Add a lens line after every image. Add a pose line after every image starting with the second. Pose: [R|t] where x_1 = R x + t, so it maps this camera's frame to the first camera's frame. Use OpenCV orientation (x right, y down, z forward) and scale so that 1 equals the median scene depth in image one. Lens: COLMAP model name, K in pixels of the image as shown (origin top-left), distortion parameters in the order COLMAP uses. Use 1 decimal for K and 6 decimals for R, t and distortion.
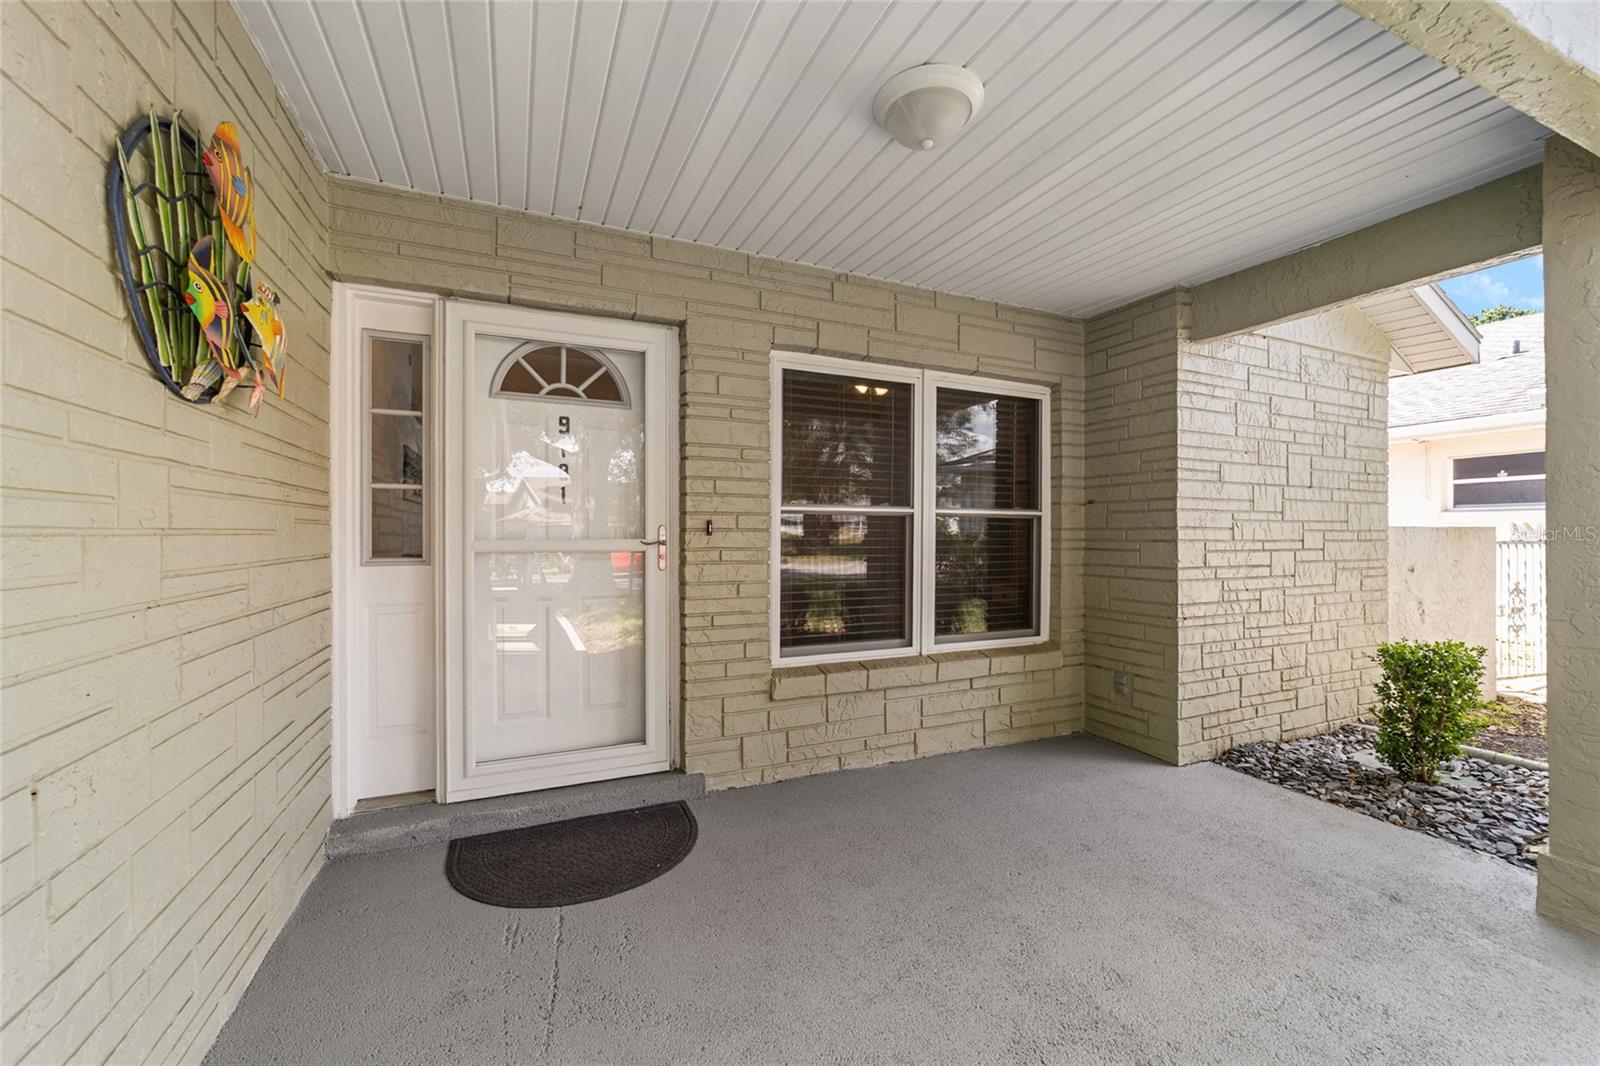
lens RADIAL K [[645.0, 0, 793.1], [0, 645.0, 537.6], [0, 0, 1]] dist [-0.006128, 0.000206]
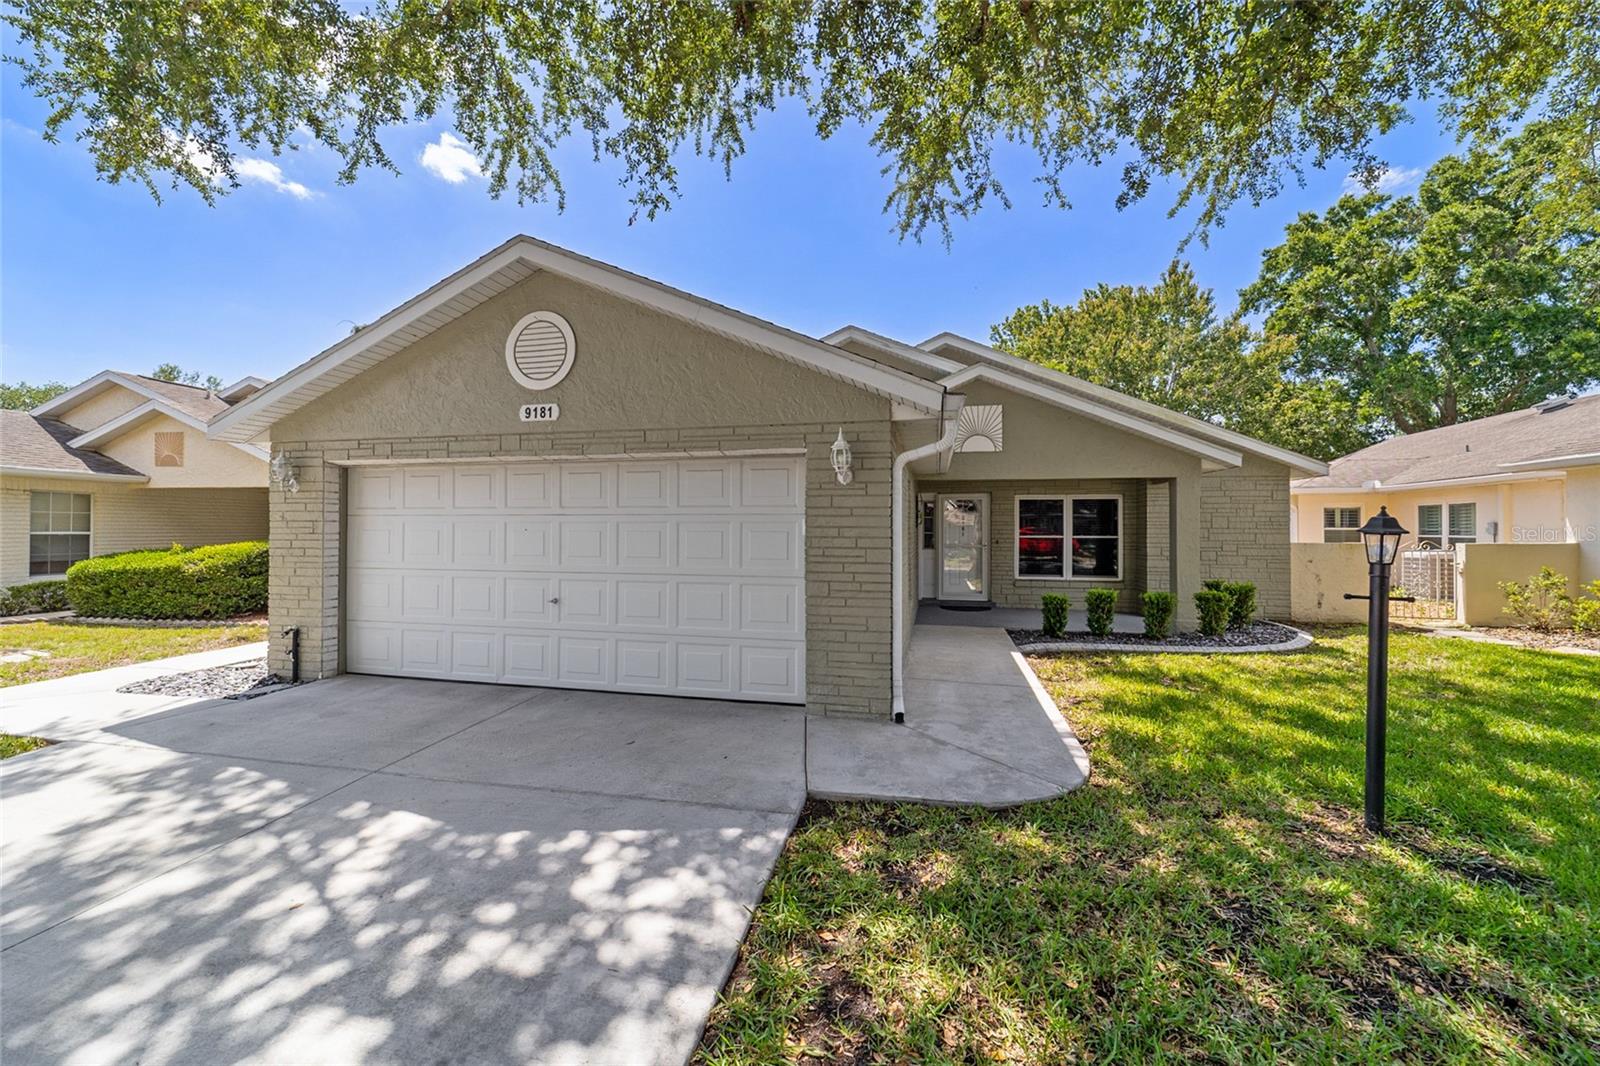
lens RADIAL K [[615.8, 0, 805.3], [0, 615.8, 528.4], [0, 0, 1]] dist [-0.015462, 0.007749]
pose [[0.800359, -0.001999, -0.599518, 1.069775], [-0.006834, 0.999899, -0.012457, -0.038999], [0.599483, 0.014067, 0.800264, -2.467884]]
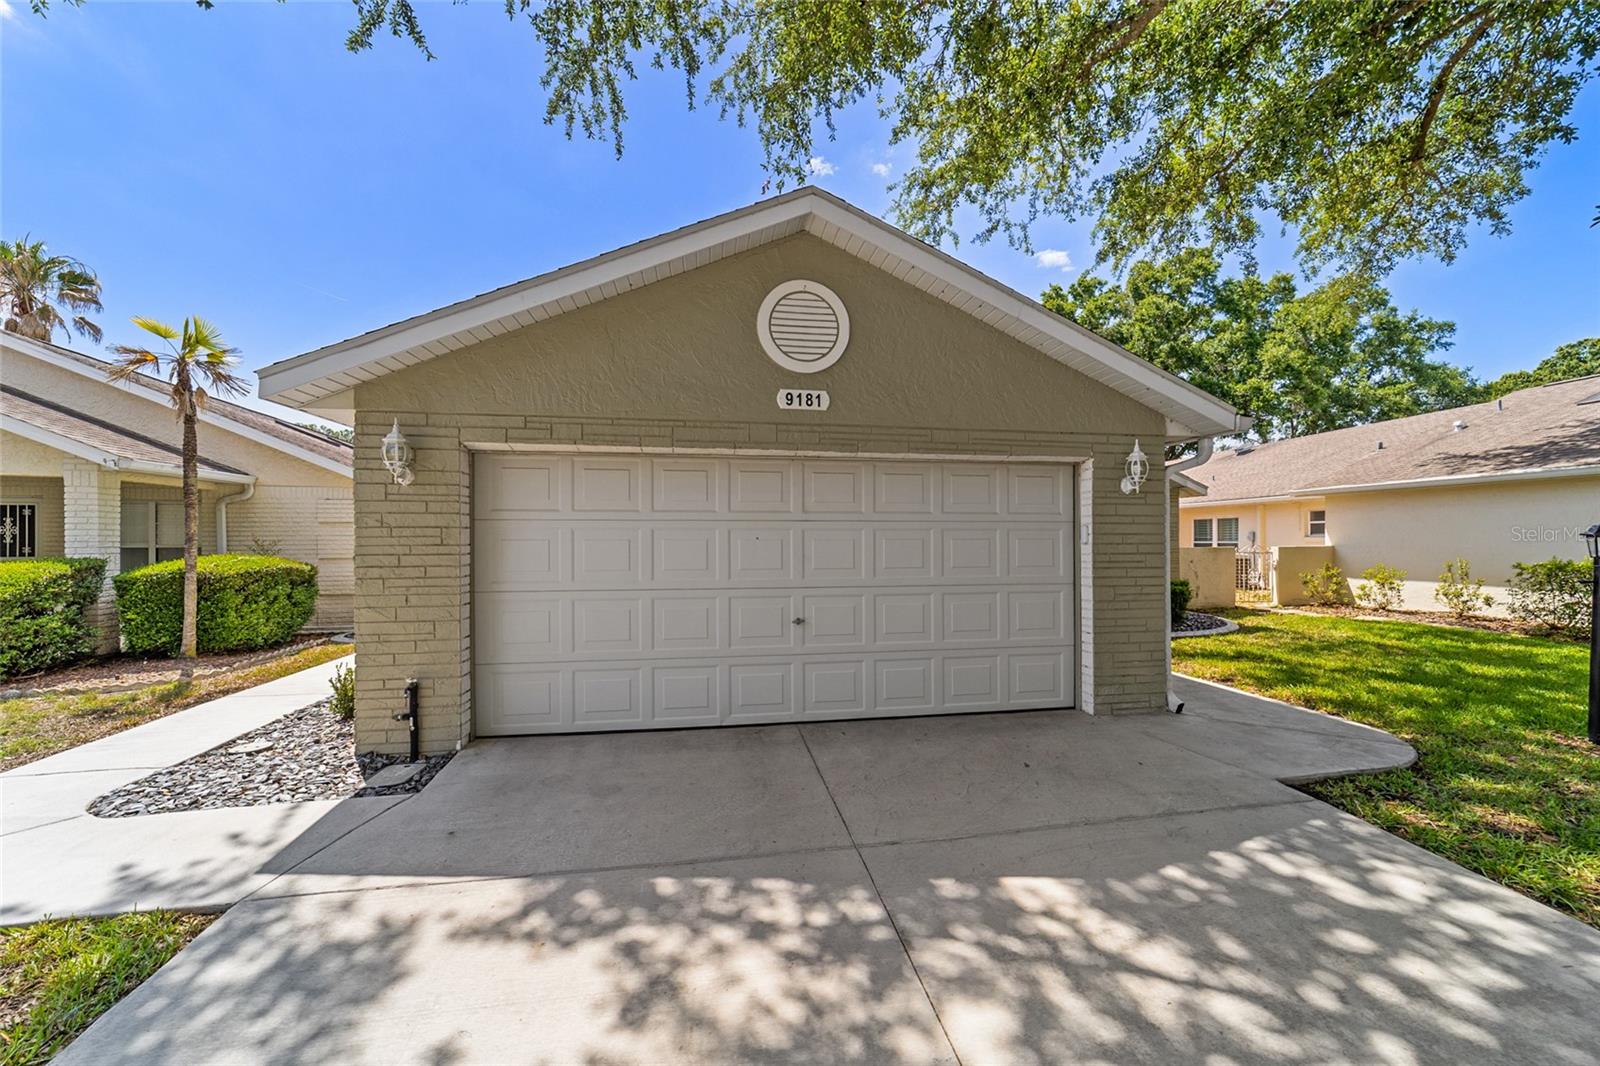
lens RADIAL K [[615.8, 0, 804.1], [0, 615.8, 543.6], [0, 0, 1]] dist [-0.015462, 0.007749]
pose [[0.967221, -0.005100, -0.253886, -0.079337], [0.003139, 0.999962, -0.008126, -0.026842], [0.253917, 0.007063, 0.967200, -2.916020]]
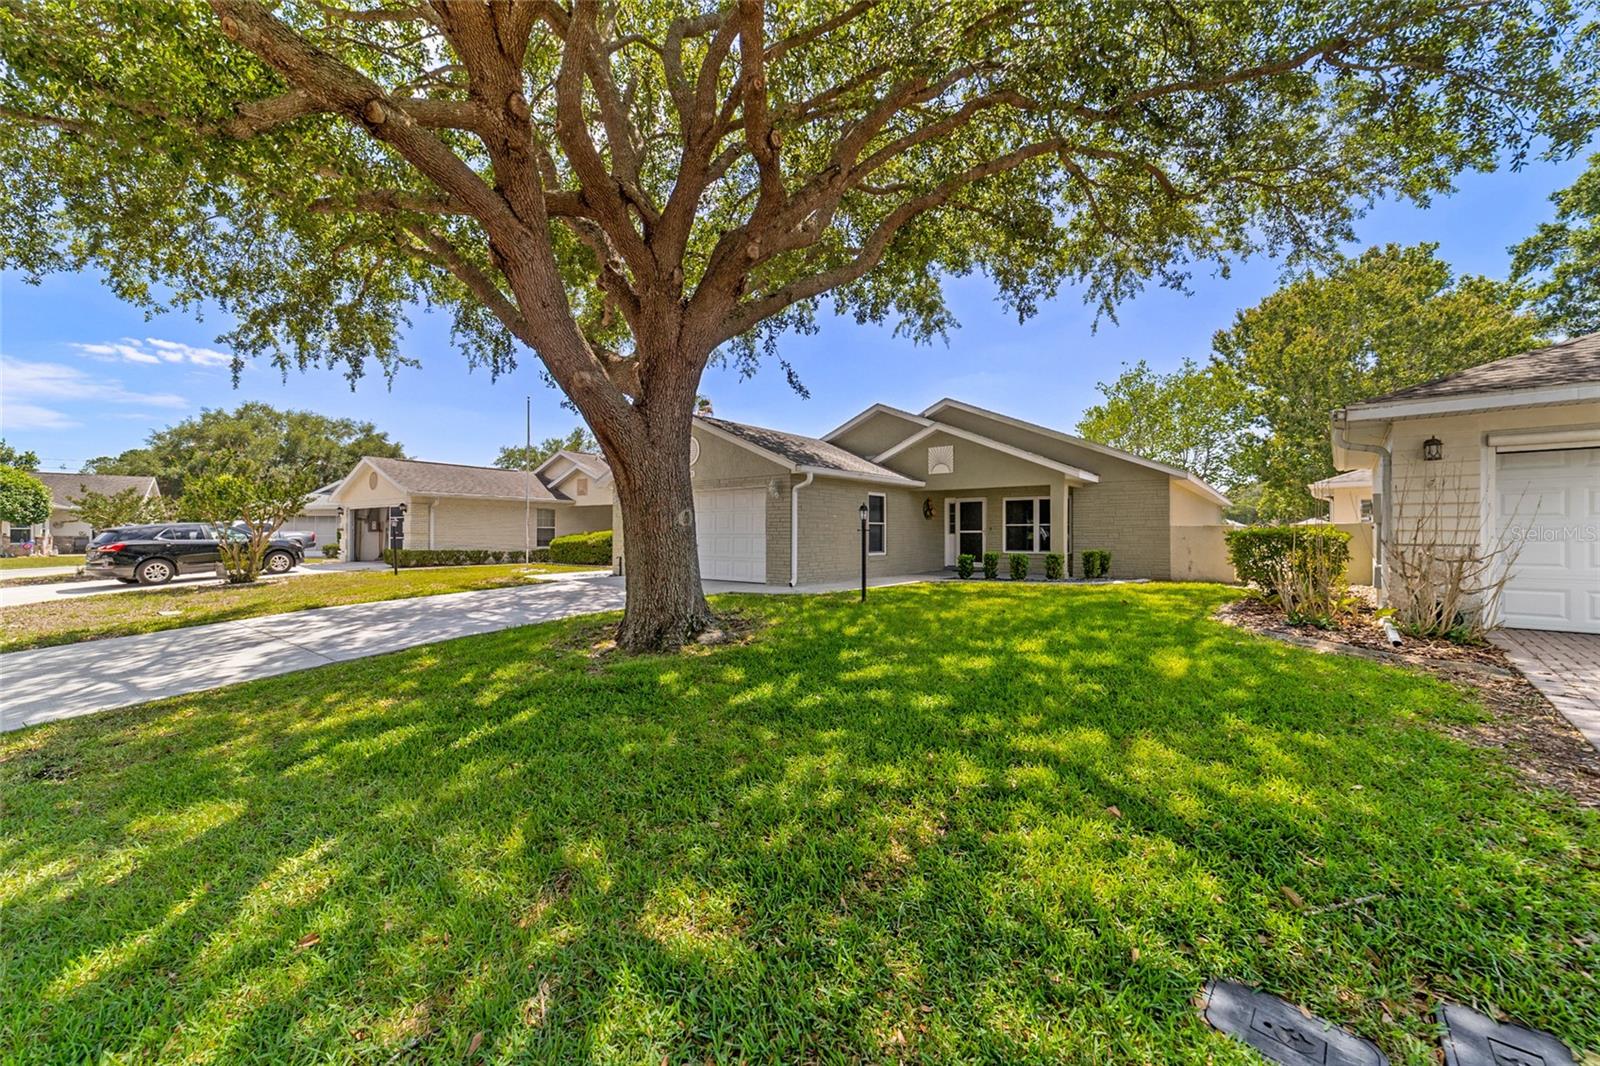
lens RADIAL K [[615.8, 0, 818.5], [0, 615.8, 529.5], [0, 0, 1]] dist [-0.015462, 0.007749]
pose [[0.477236, -0.013472, -0.878672, 3.721915], [-0.009118, 0.999753, -0.020280, 0.108277], [0.878728, 0.017690, 0.476995, -2.854222]]
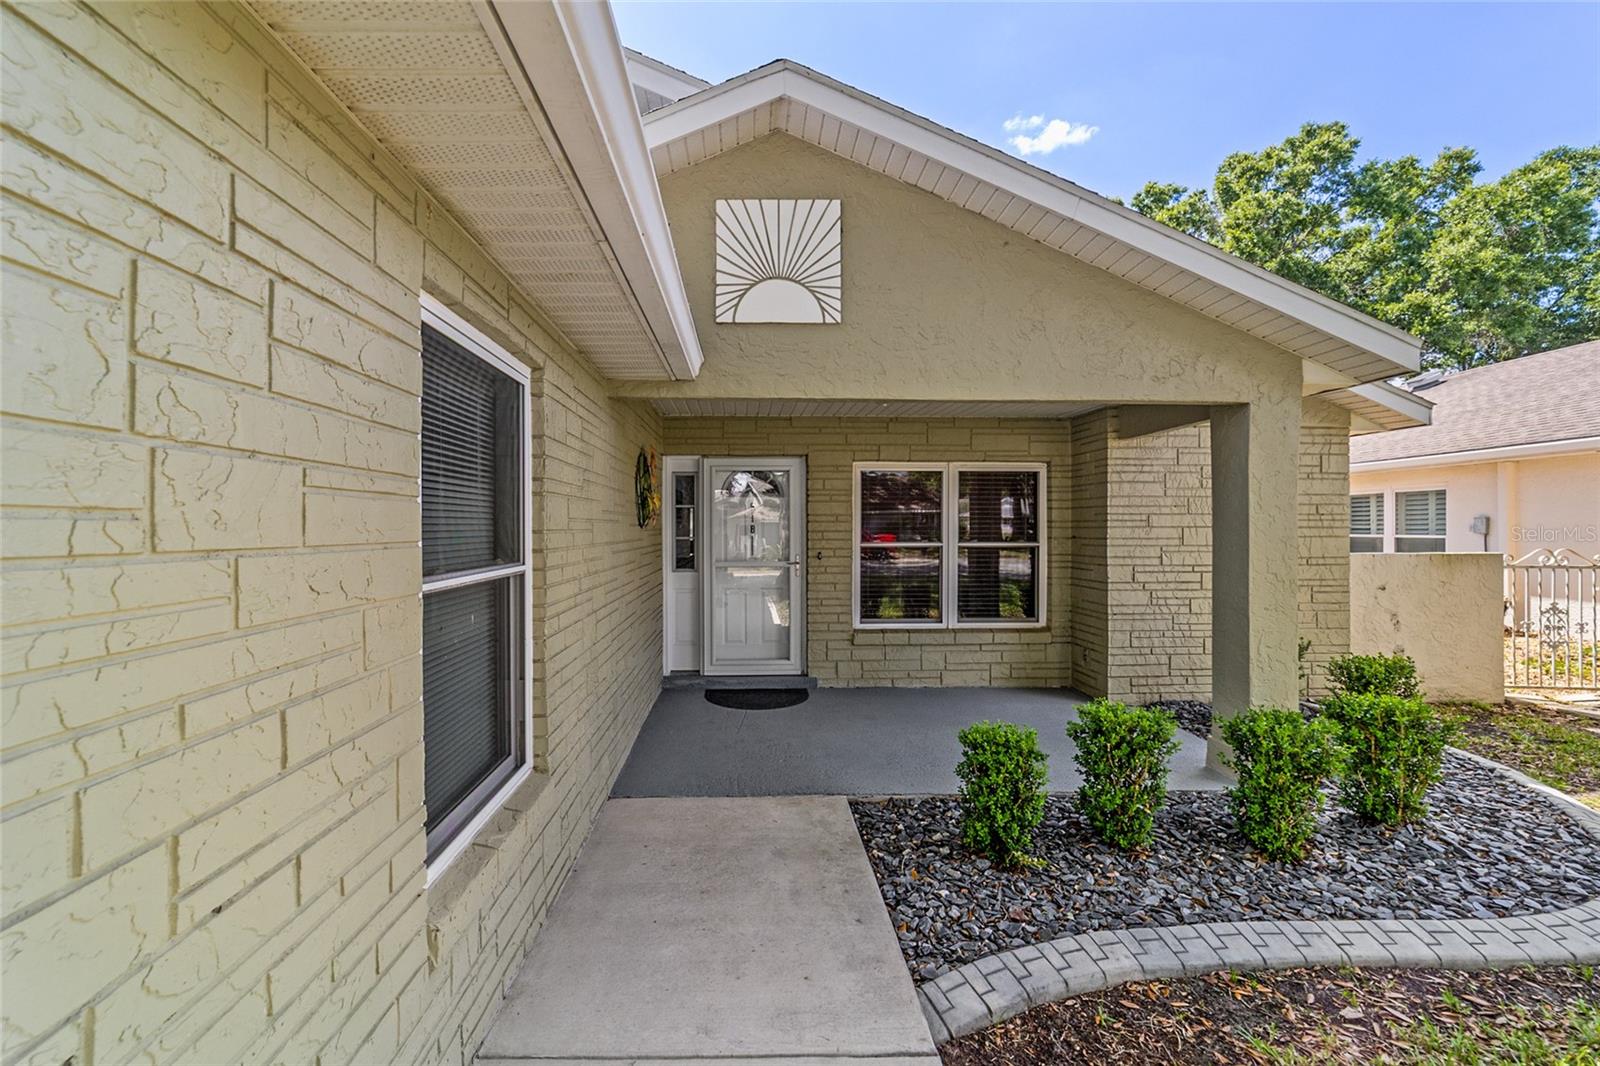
lens RADIAL K [[615.8, 0, 767.3], [0, 615.8, 528.0], [0, 0, 1]] dist [-0.015462, 0.007749]
pose [[0.920519, -0.004920, -0.390667, 0.414543], [0.001464, 0.999957, -0.009142, -0.075067], [0.390695, 0.007843, 0.920487, -0.734975]]
